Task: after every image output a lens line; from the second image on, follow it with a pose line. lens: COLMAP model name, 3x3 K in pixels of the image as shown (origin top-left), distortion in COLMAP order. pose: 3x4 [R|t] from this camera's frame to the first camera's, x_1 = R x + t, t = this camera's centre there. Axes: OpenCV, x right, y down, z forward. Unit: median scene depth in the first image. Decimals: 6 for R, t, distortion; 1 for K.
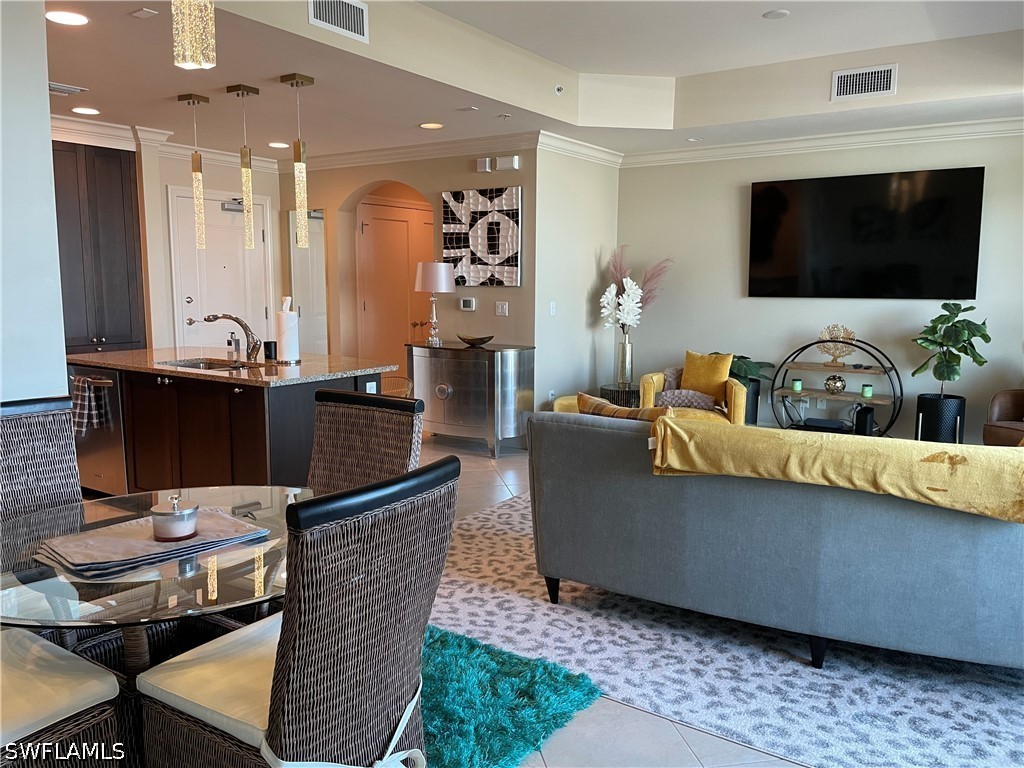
lens RADIAL K [[775.6, 0, 511.3], [0, 775.6, 385.1], [0, 0, 1]] dist [-0.009541, -0.019971]
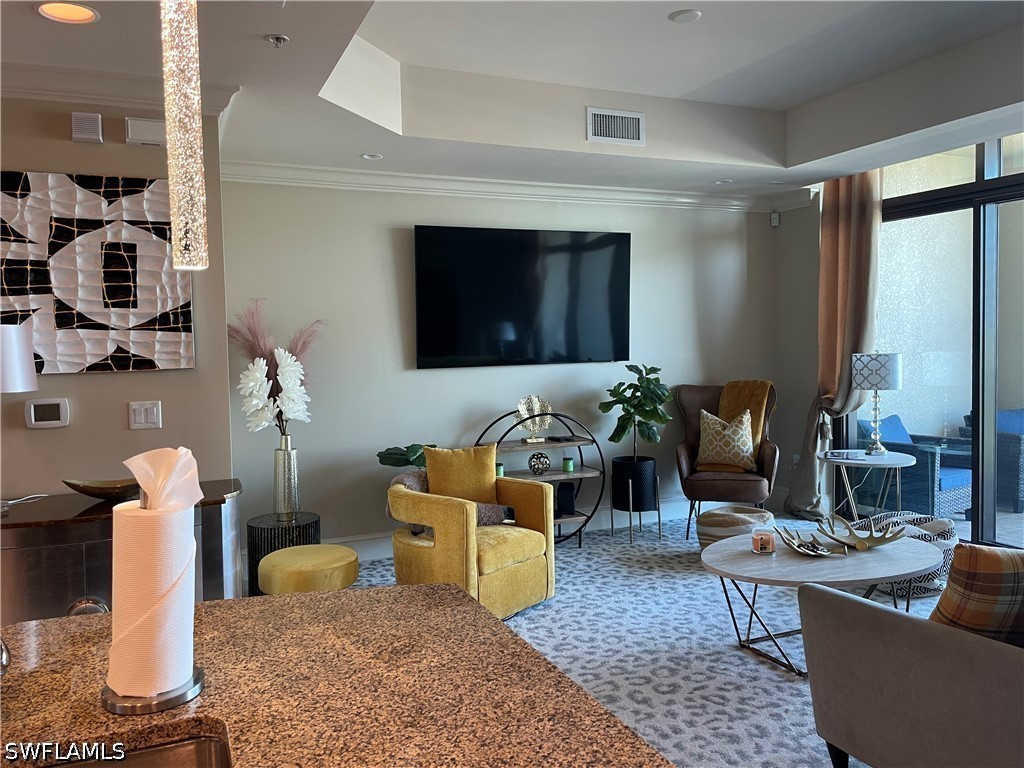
lens RADIAL K [[775.6, 0, 512.2], [0, 775.6, 379.5], [0, 0, 1]] dist [-0.009541, -0.019971]
pose [[0.511719, -0.055588, 0.857353, -0.319961], [0.139779, 0.989996, -0.019240, -0.078344], [-0.847706, 0.129686, 0.514370, 0.537616]]
